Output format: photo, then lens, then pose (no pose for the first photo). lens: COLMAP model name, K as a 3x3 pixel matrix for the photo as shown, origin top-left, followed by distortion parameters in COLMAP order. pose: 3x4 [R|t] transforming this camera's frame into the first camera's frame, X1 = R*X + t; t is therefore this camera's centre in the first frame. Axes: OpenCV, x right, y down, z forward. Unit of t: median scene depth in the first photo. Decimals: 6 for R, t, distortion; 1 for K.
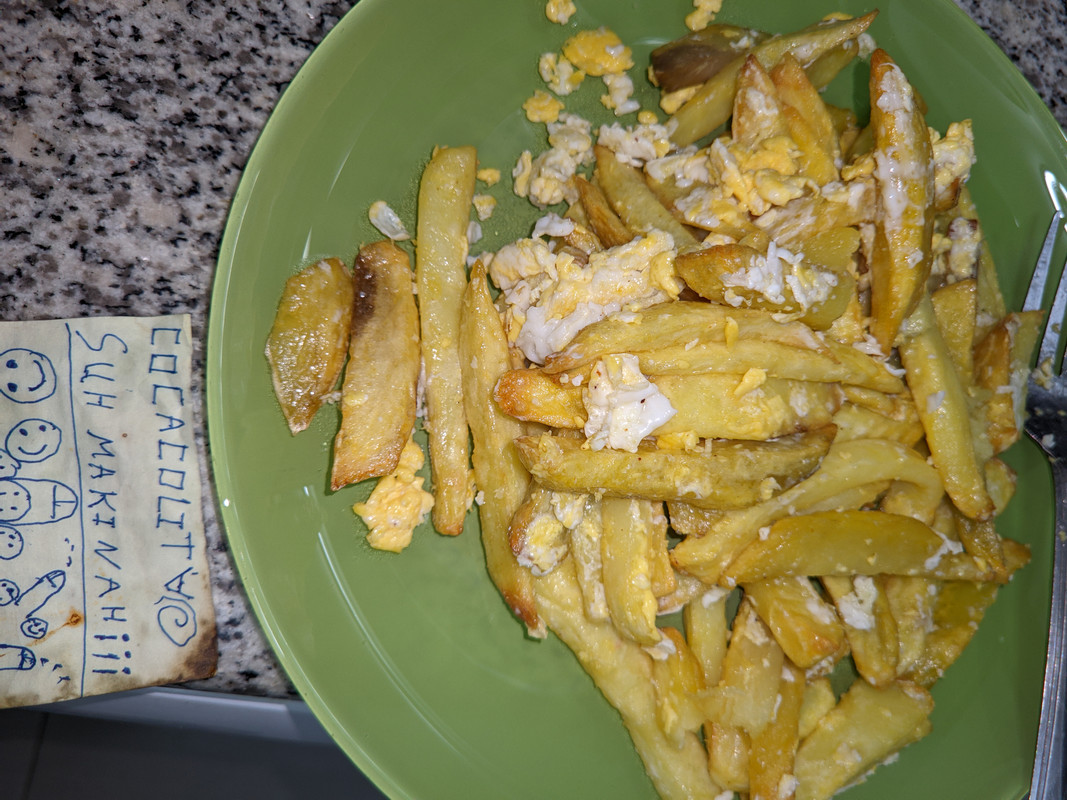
lens RADIAL K [[791.0, 0, 534.4], [0, 791.0, 405.9], [0, 0, 1]] dist [-0.006628, -0.001259]
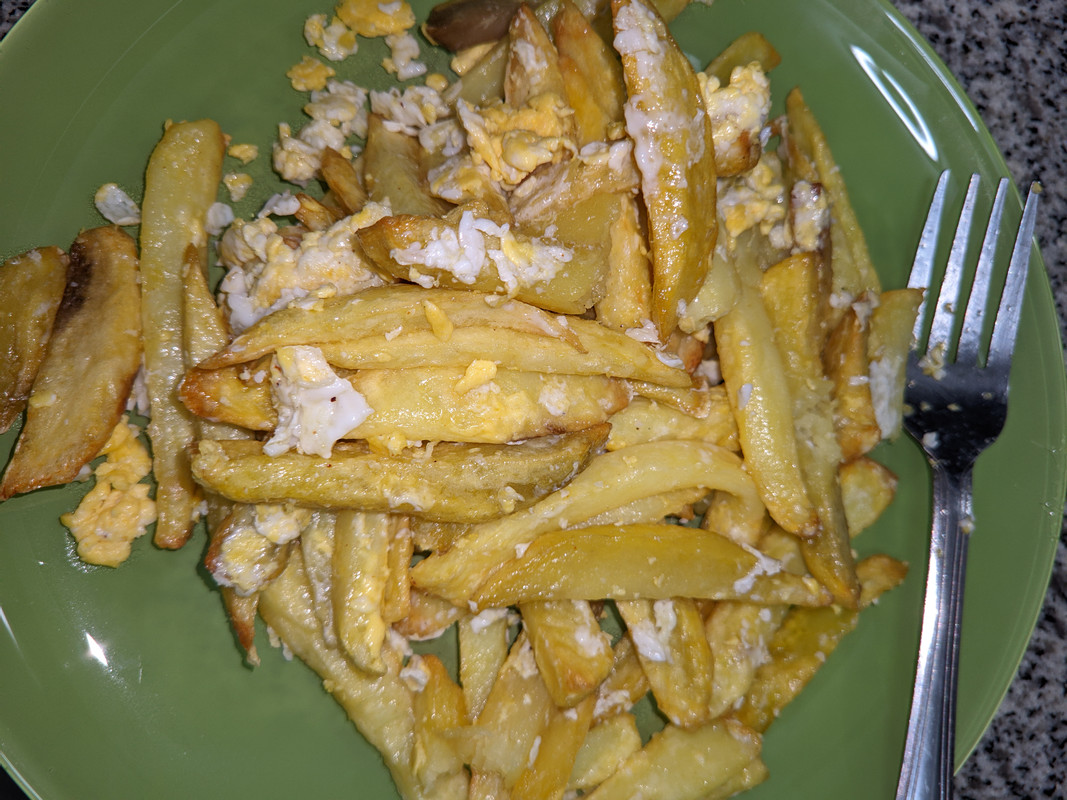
lens RADIAL K [[801.2, 0, 533.5], [0, 801.2, 400.0], [0, 0, 1]] dist [-0.010973, -0.003431]
pose [[0.995611, -0.008611, -0.093188, 0.390440], [0.008457, 0.999962, -0.002052, -0.001458], [0.093202, 0.001255, 0.995646, 0.127463]]
